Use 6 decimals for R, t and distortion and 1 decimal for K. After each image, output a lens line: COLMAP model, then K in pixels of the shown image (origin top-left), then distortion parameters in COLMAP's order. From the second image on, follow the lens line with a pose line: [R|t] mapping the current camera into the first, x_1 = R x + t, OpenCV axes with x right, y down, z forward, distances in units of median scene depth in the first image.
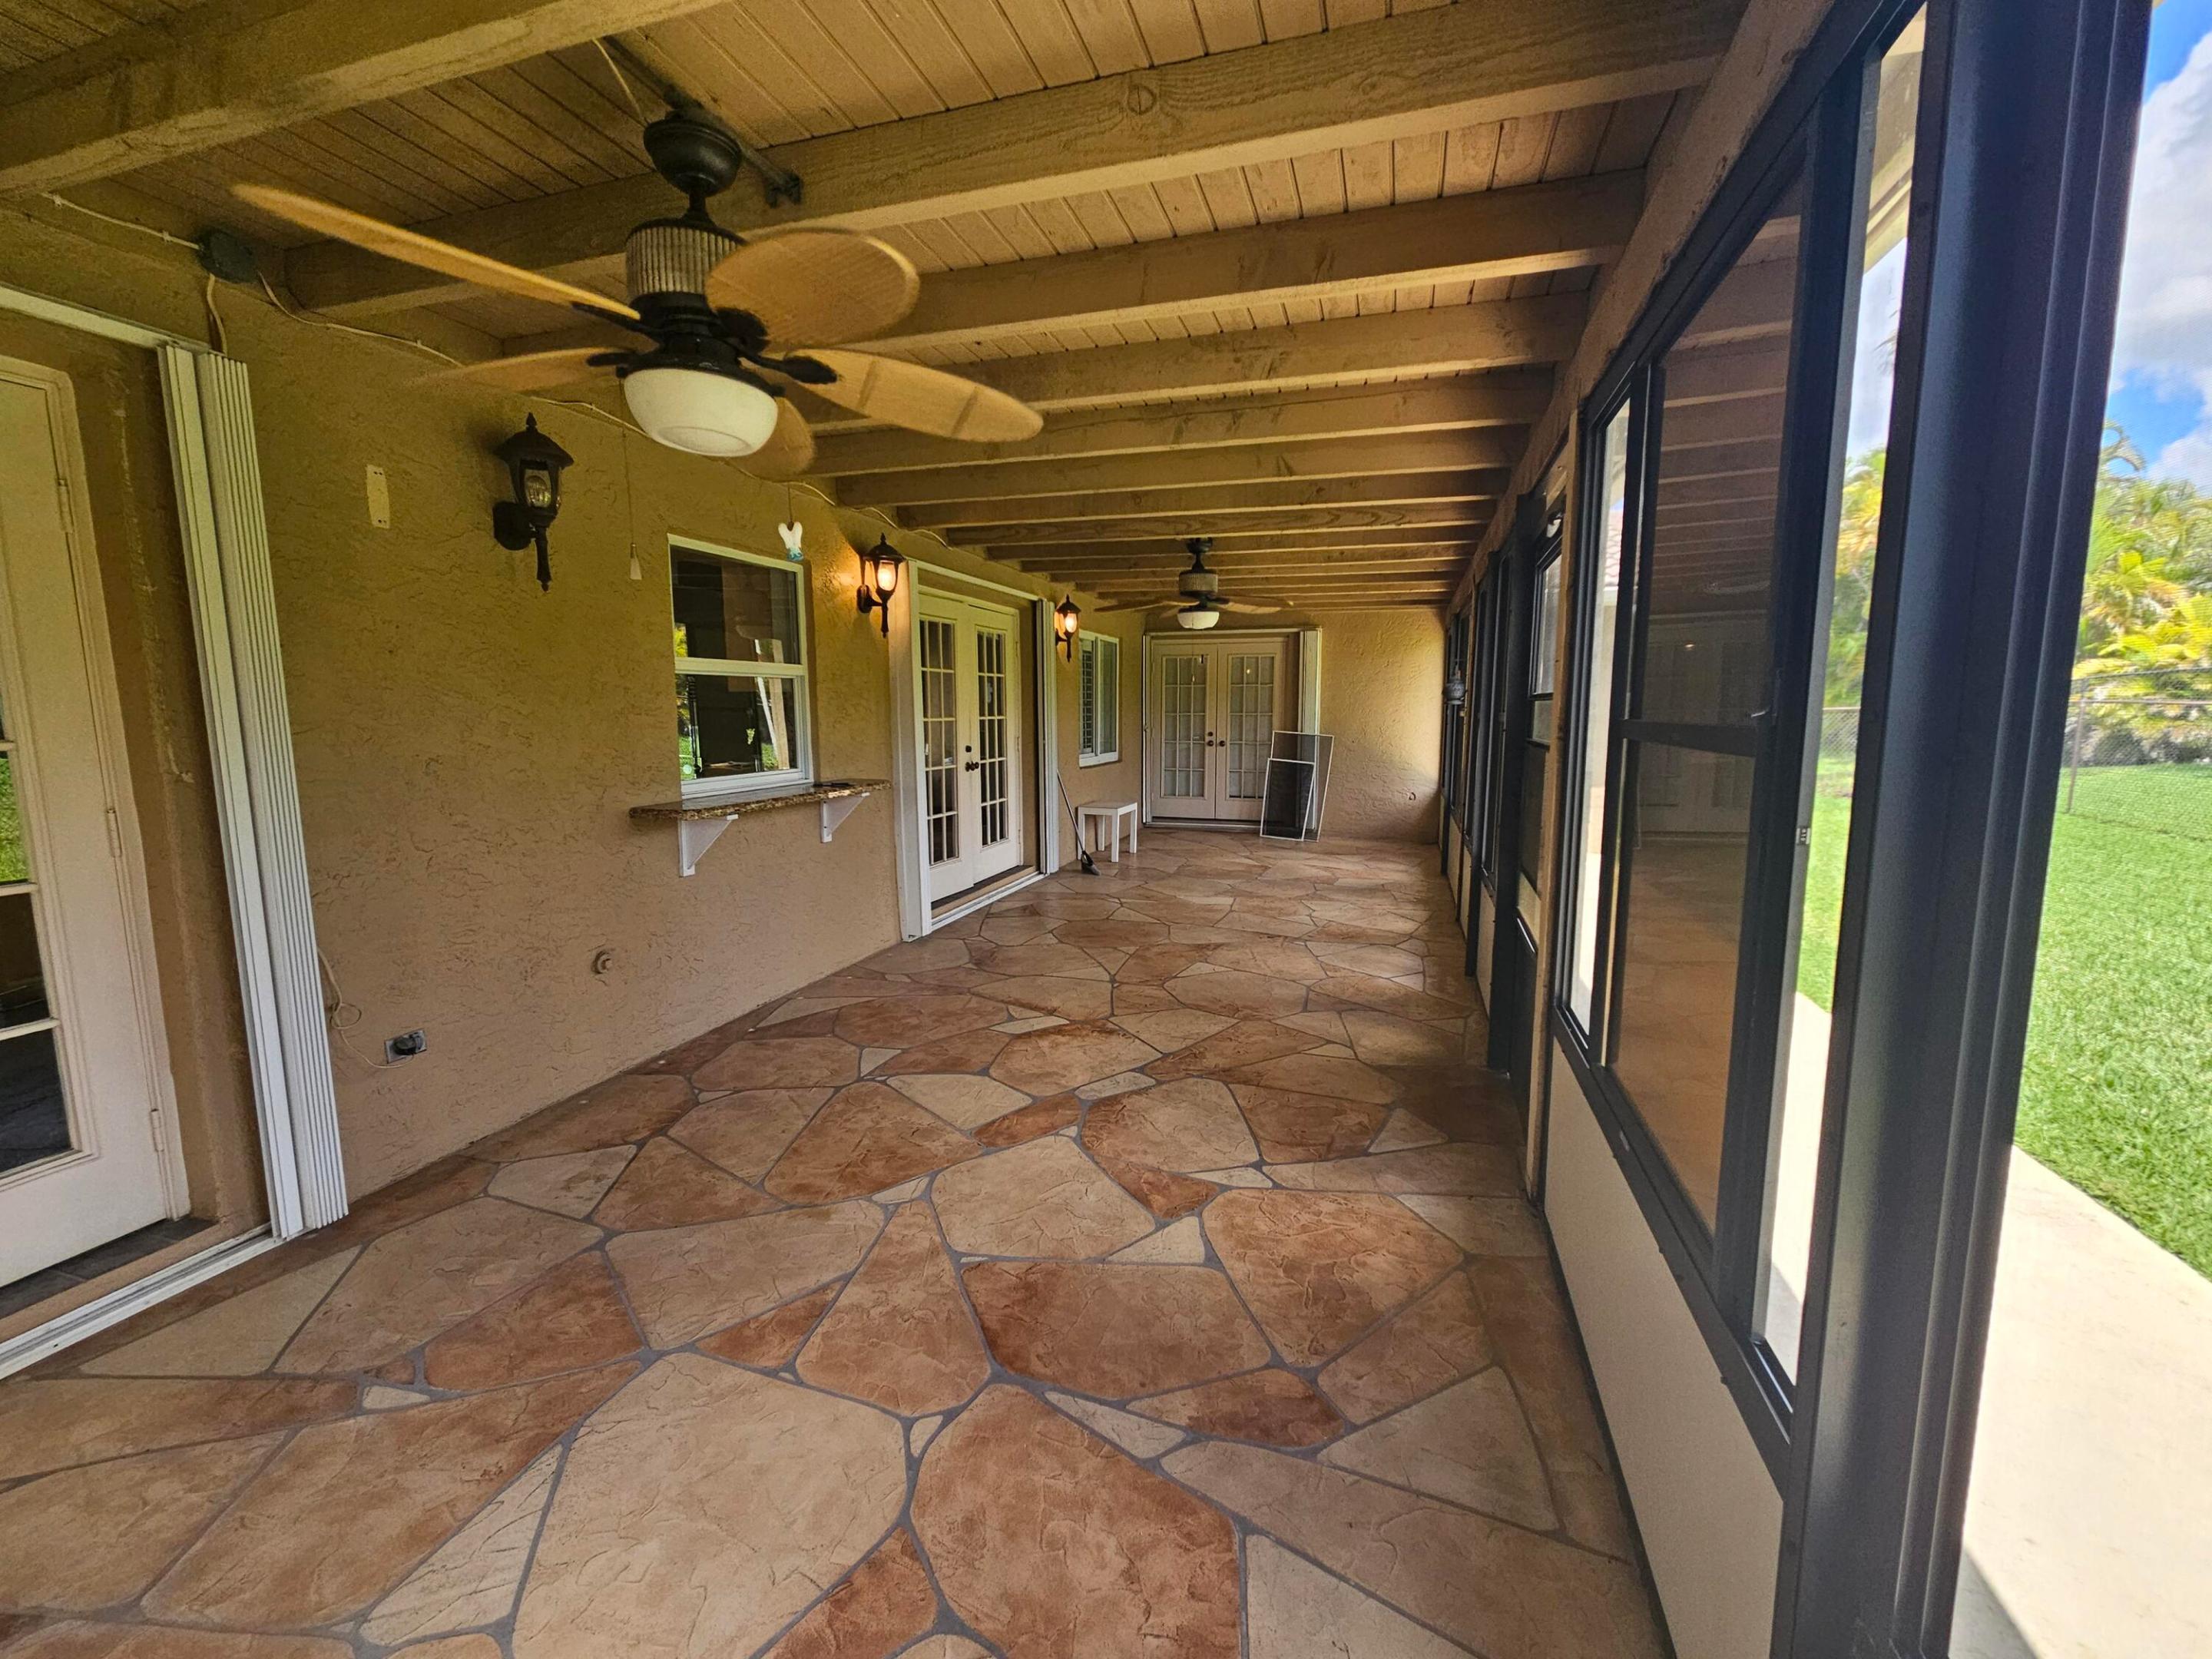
lens RADIAL K [[904.4, 0, 1097.5], [0, 904.4, 821.4], [0, 0, 1]] dist [-0.002692, 0.002462]
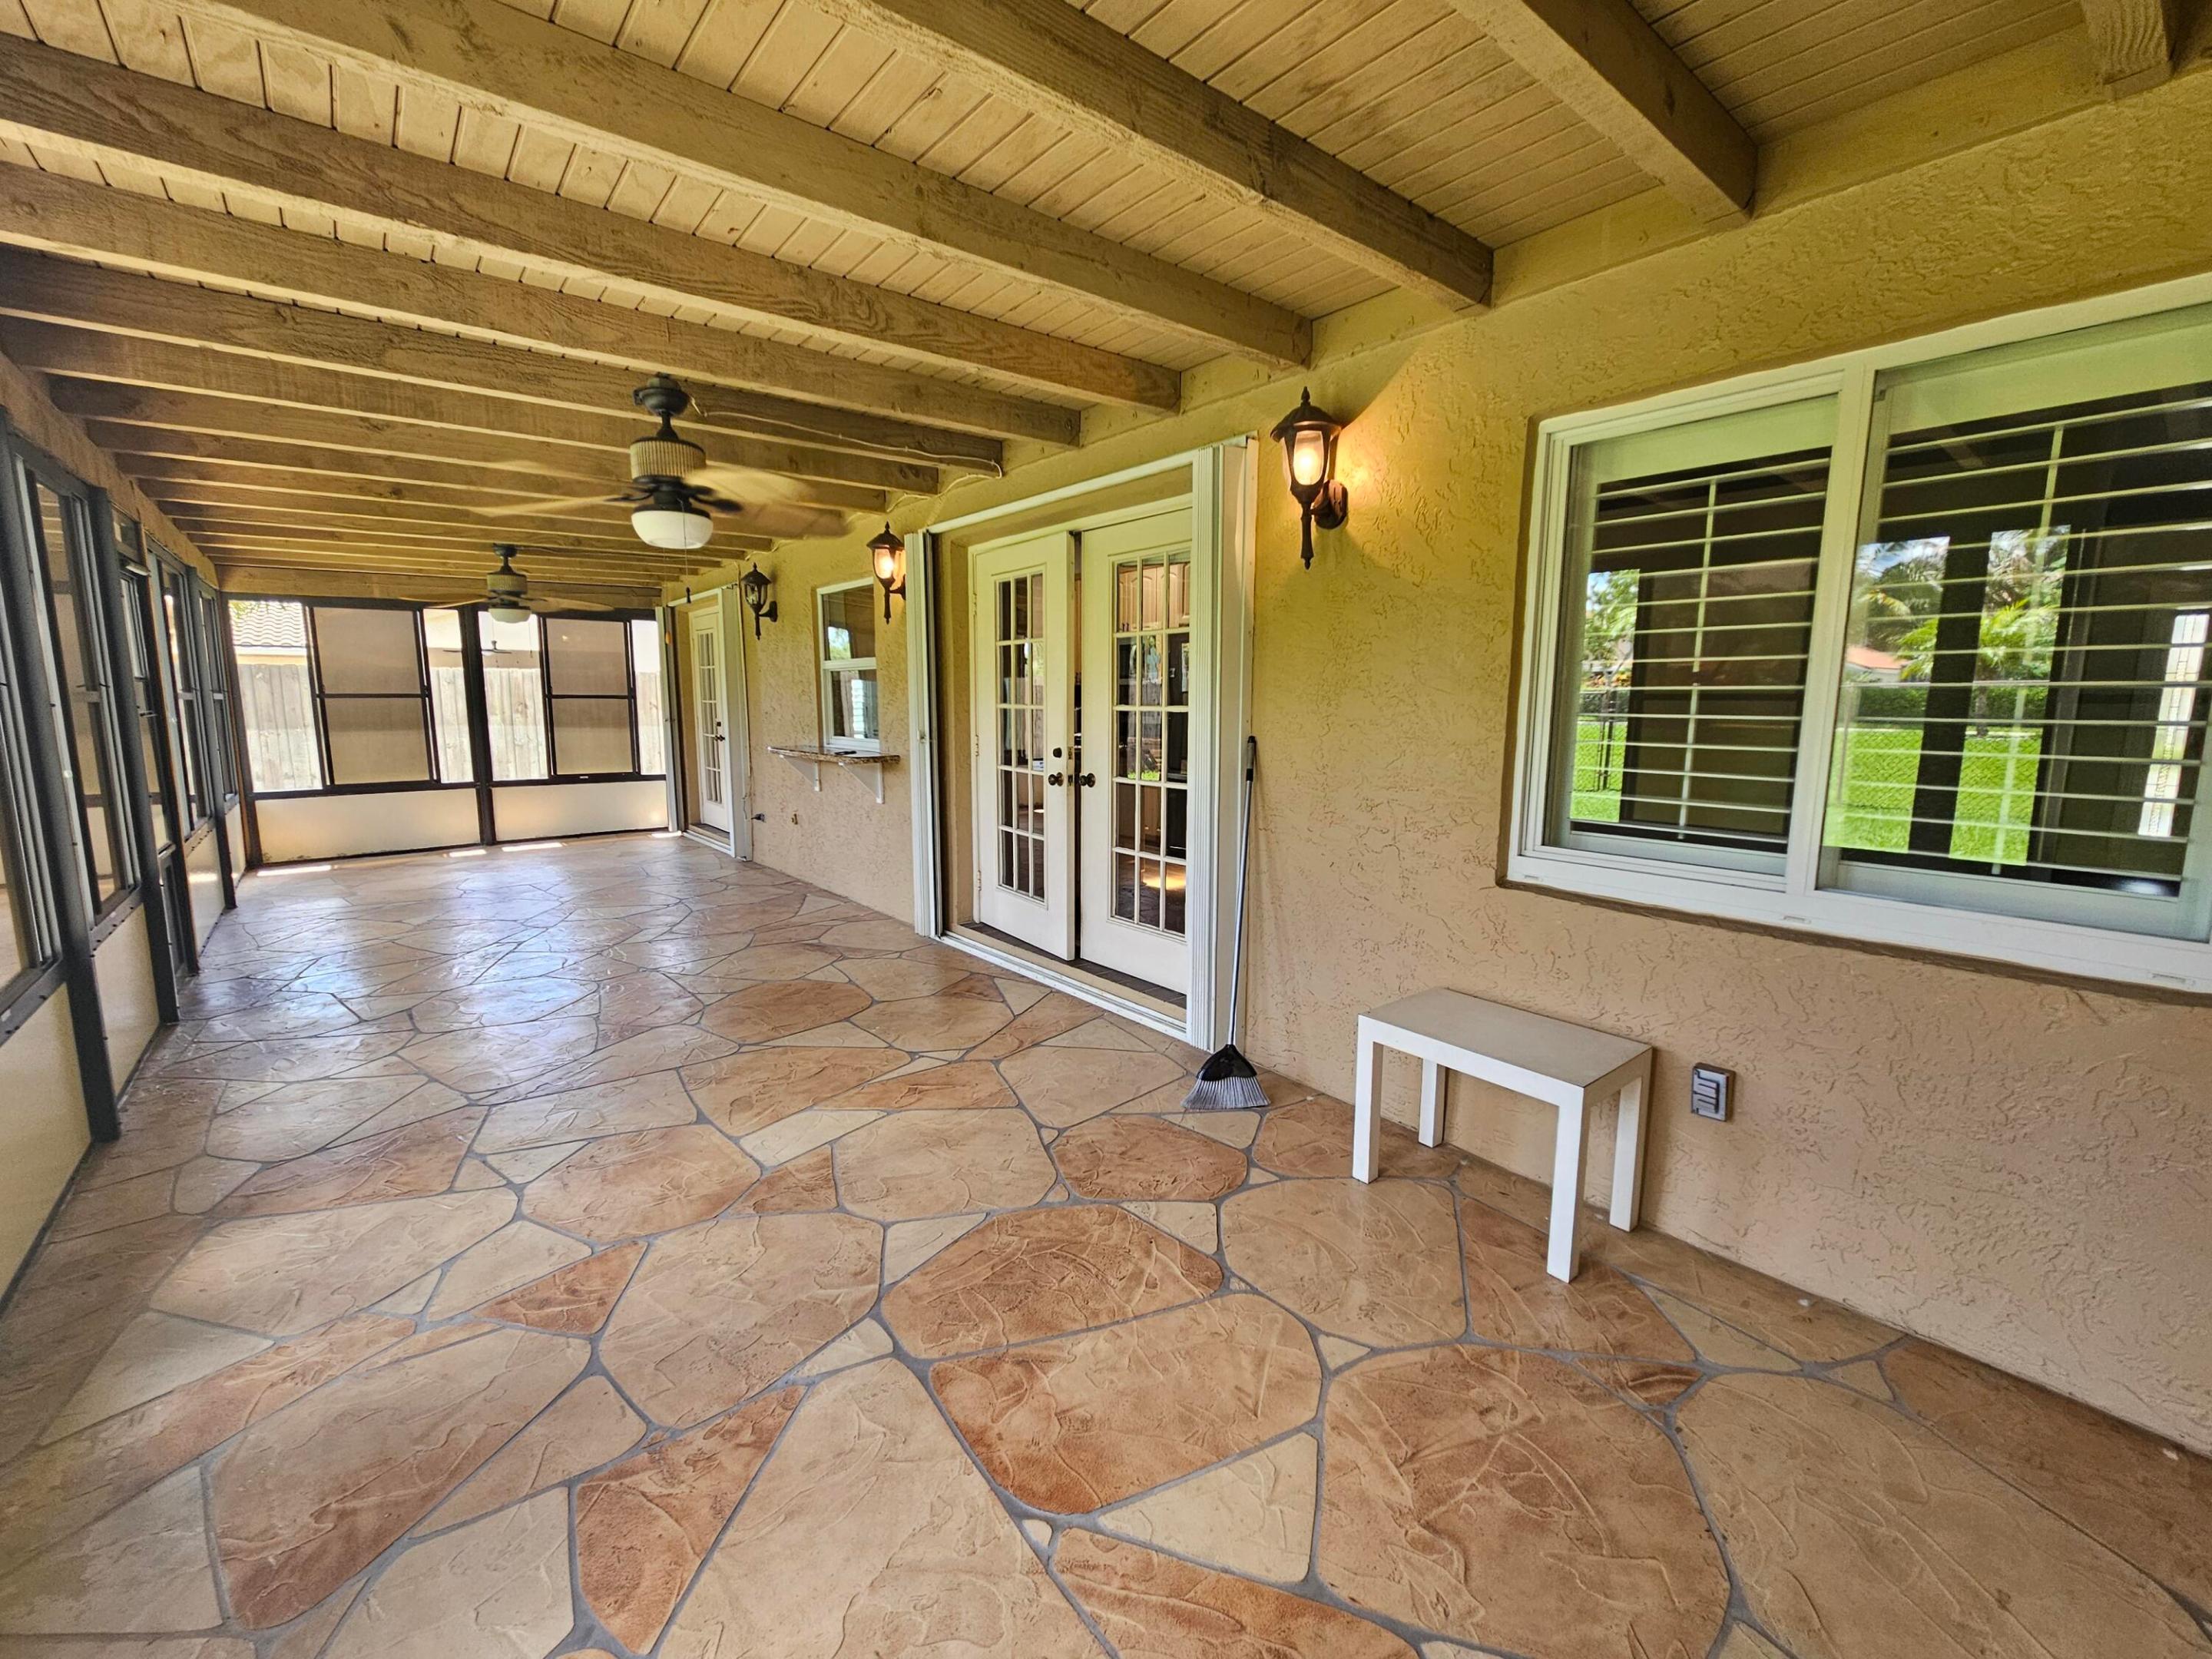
lens RADIAL K [[904.4, 0, 1109.3], [0, 904.4, 823.6], [0, 0, 1]] dist [-0.002692, 0.002462]
pose [[-0.528332, 0.118417, -0.840739, 1.321956], [-0.108482, 0.972695, 0.205174, -0.550182], [0.842079, 0.199605, -0.501060, 4.425786]]
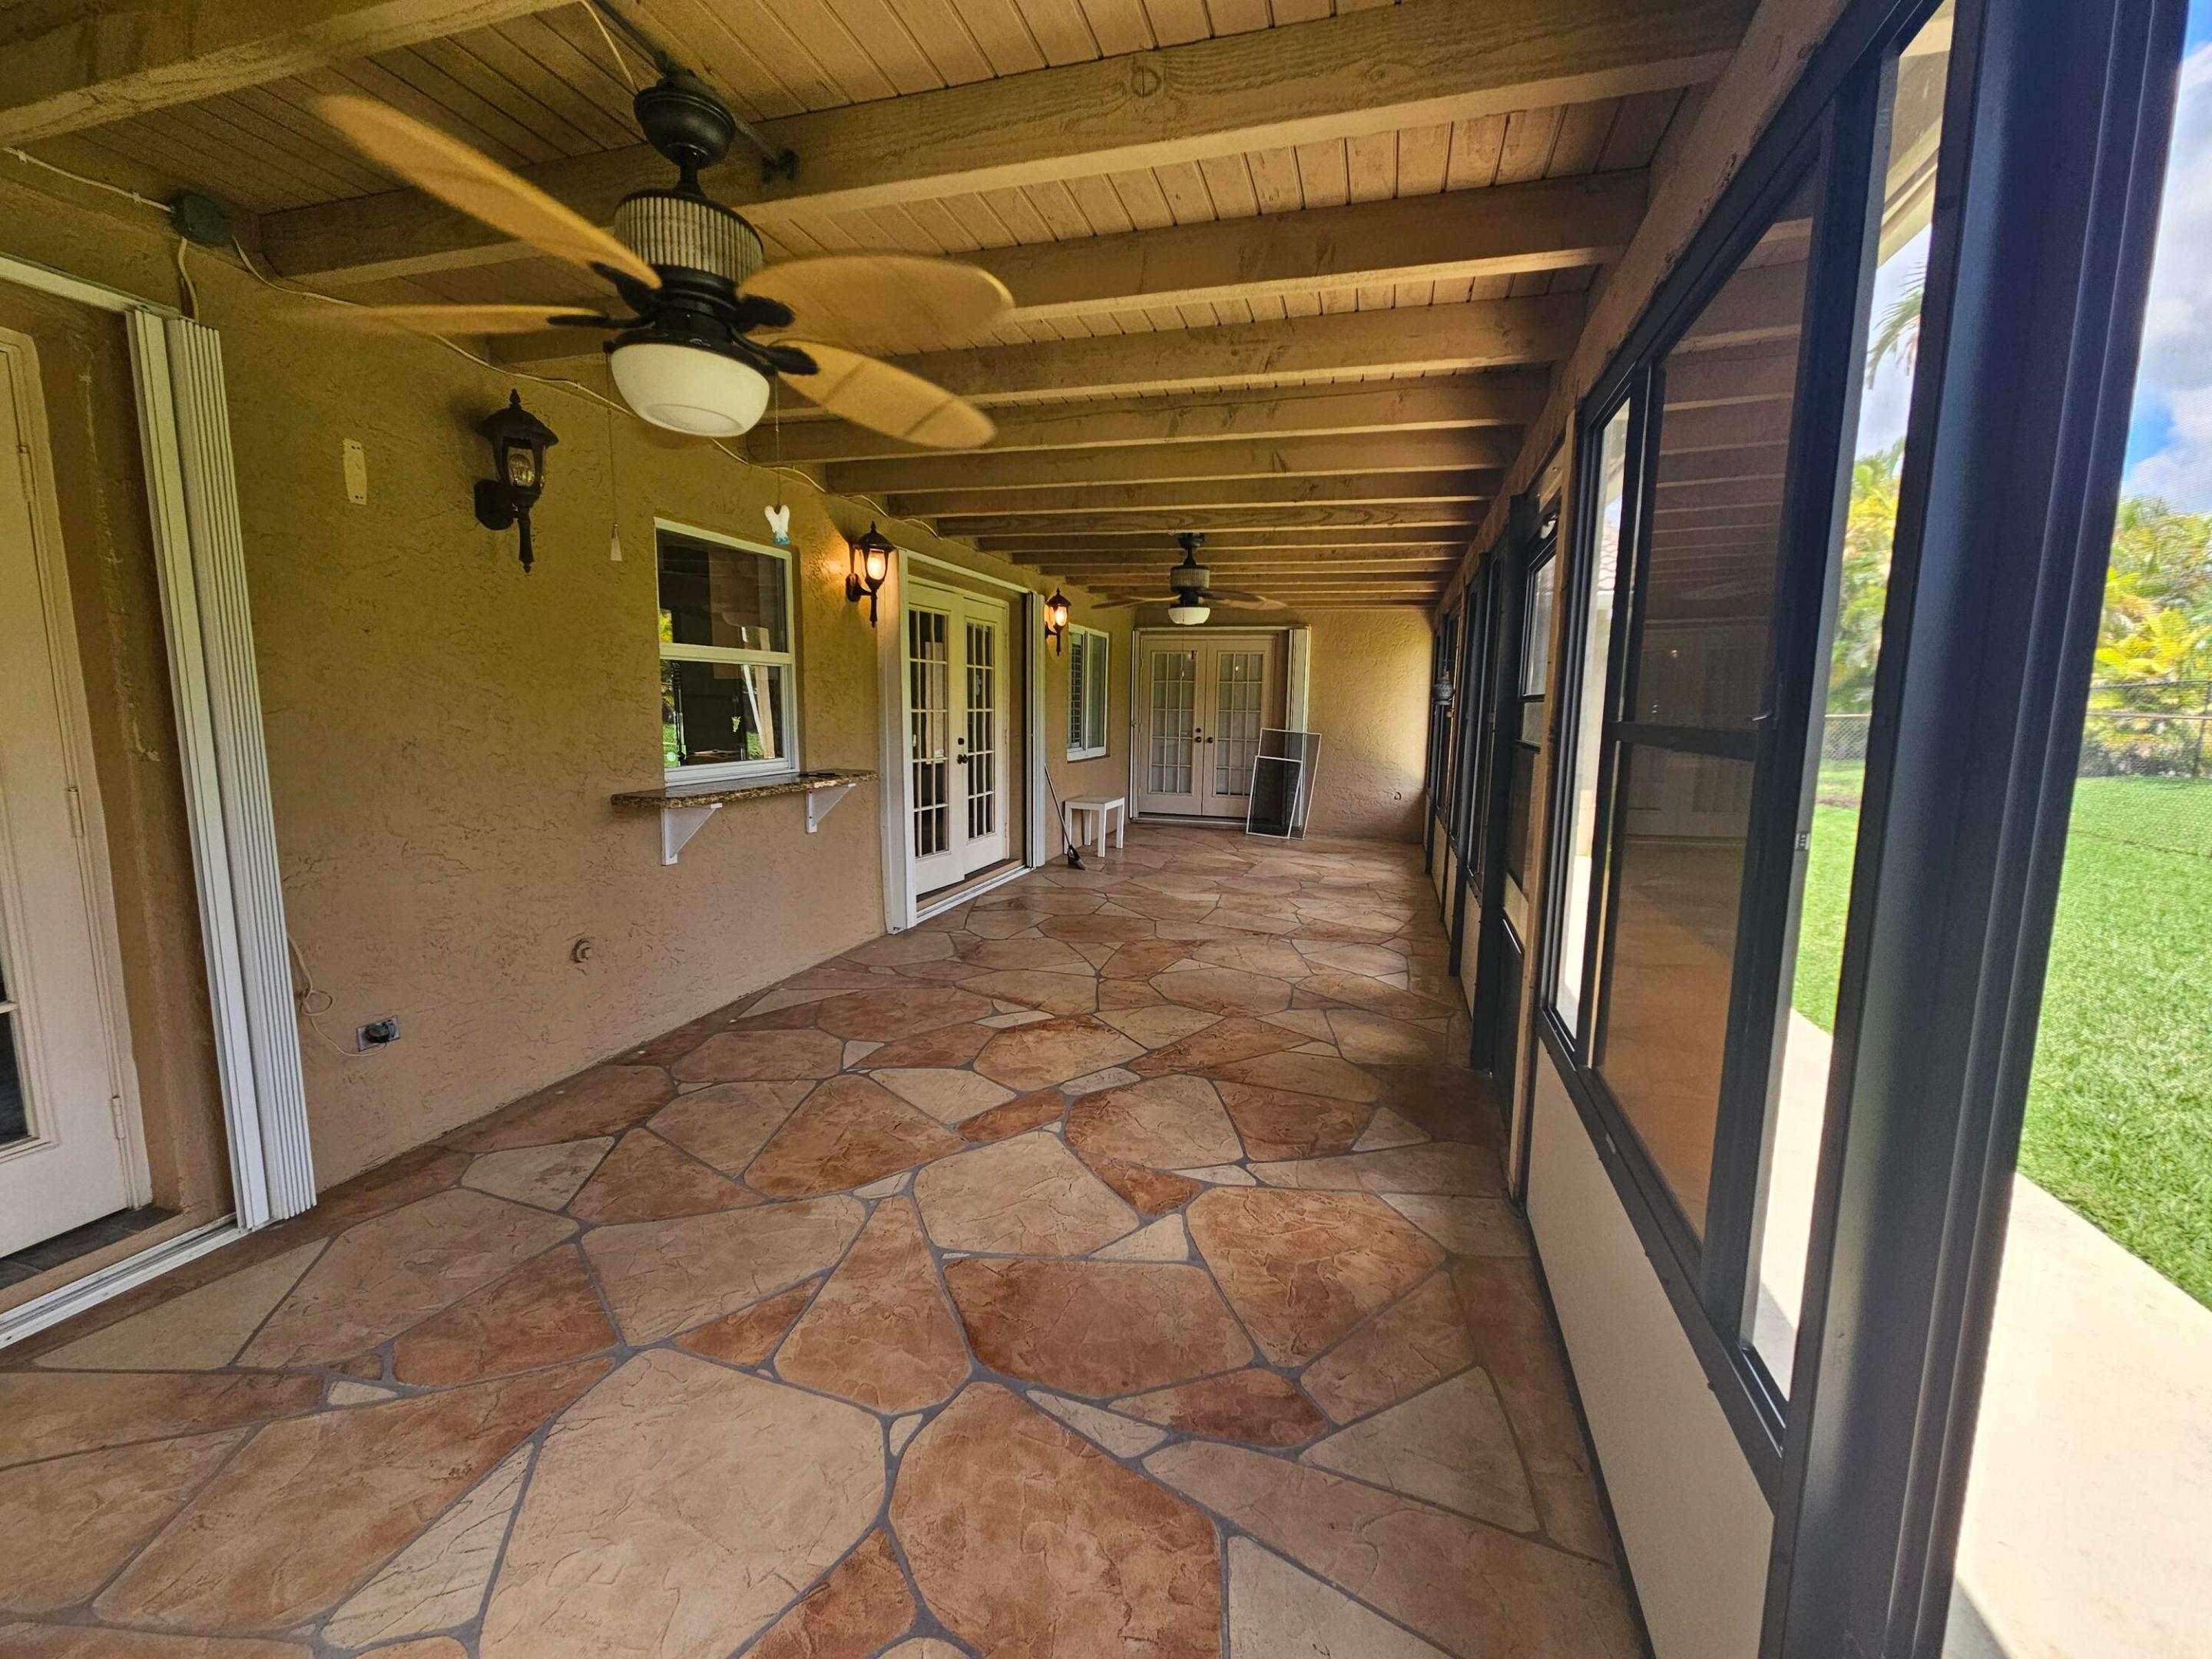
lens RADIAL K [[904.4, 0, 1098.1], [0, 904.4, 821.9], [0, 0, 1]] dist [-0.002692, 0.002462]
pose [[0.999748, 0.015547, 0.016206, -0.004416], [-0.015651, 0.999858, 0.006310, 0.000180], [-0.016106, -0.006562, 0.999849, 0.009647]]
